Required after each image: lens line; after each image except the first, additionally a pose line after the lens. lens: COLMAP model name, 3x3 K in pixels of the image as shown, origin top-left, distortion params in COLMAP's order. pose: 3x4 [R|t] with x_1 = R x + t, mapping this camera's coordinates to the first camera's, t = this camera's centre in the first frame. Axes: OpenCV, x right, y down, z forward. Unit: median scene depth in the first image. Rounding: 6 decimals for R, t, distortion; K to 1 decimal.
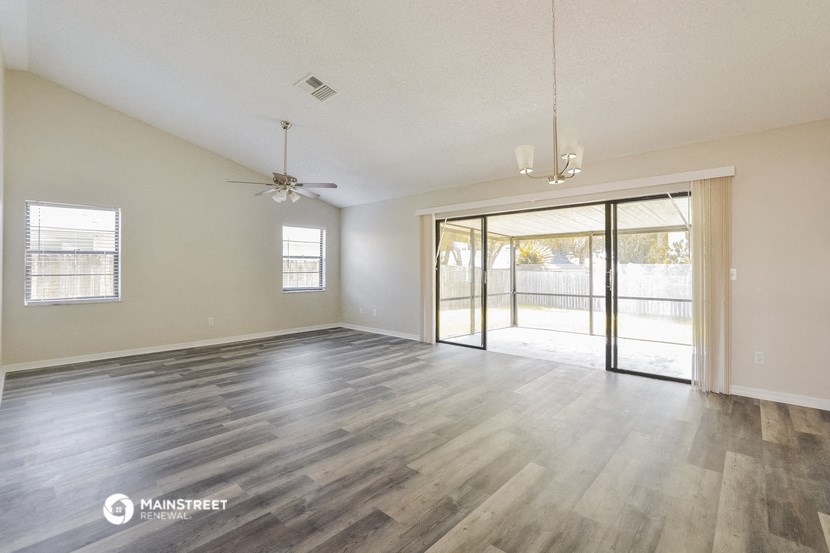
lens RADIAL K [[368.3, 0, 414.2], [0, 368.3, 270.8], [0, 0, 1]] dist [-0.023073, -0.000200]
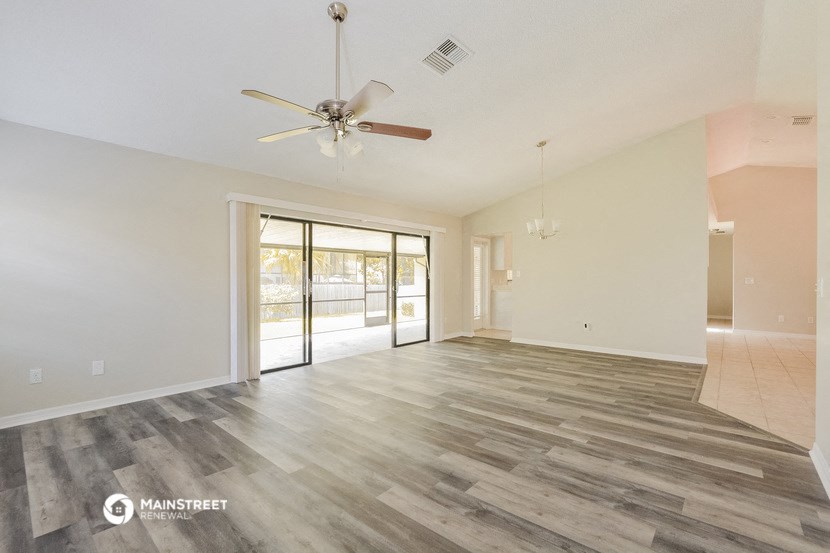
lens RADIAL K [[368.3, 0, 413.4], [0, 368.3, 278.4], [0, 0, 1]] dist [-0.023073, -0.000200]
pose [[-0.021225, 0.003888, 0.999767, -1.155865], [0.003683, 0.999986, -0.003811, -0.000821], [-0.999768, 0.003601, -0.021239, 1.159900]]
